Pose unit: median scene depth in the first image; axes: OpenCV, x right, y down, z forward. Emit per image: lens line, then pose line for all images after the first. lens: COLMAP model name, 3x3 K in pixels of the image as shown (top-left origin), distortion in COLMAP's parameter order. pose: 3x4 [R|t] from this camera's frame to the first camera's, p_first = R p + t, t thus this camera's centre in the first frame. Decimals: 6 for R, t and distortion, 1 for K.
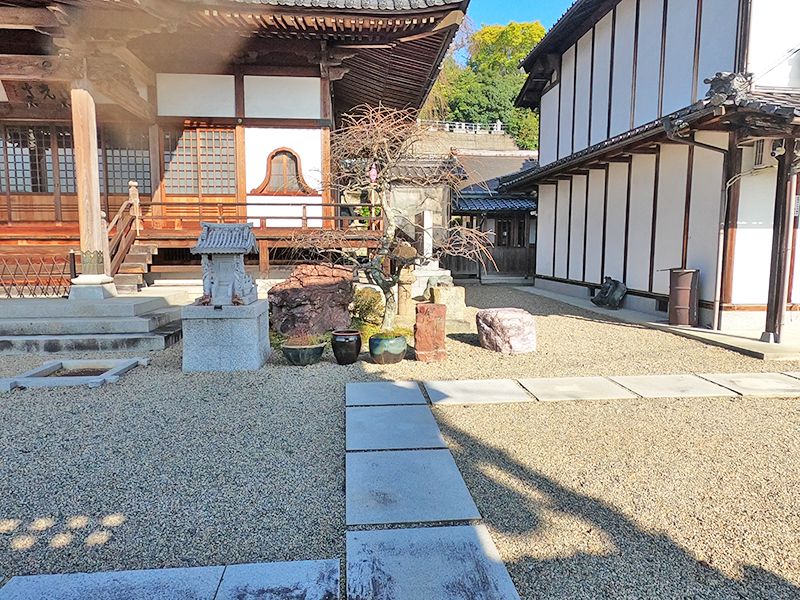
lens RADIAL K [[546.0, 0, 407.3], [0, 546.0, 303.0], [0, 0, 1]] dist [-0.001155, -0.000791]
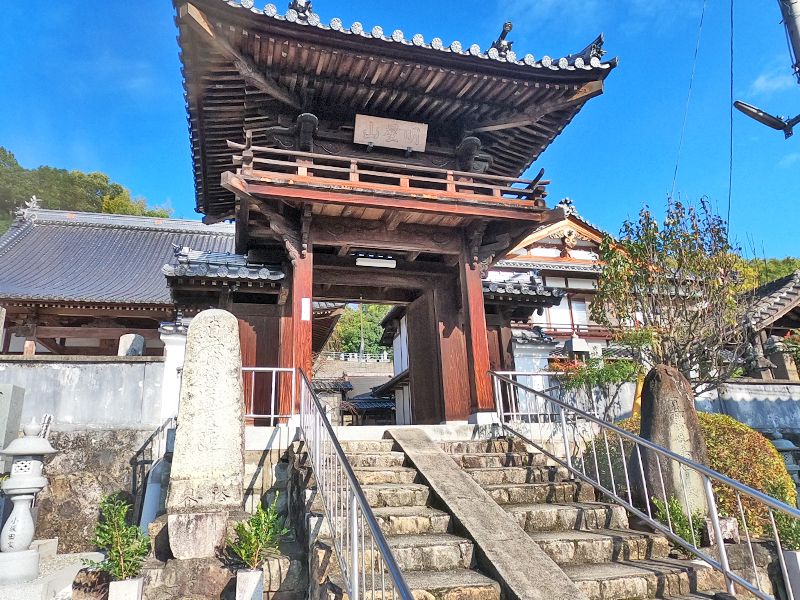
lens RADIAL K [[546.0, 0, 399.6], [0, 546.0, 297.0], [0, 0, 1]] dist [-0.001155, -0.000791]
pose [[0.985490, 0.010999, 0.169374, -0.048437], [0.058999, 0.913472, -0.402601, 0.319880], [-0.159147, 0.406752, 0.899569, -1.018580]]
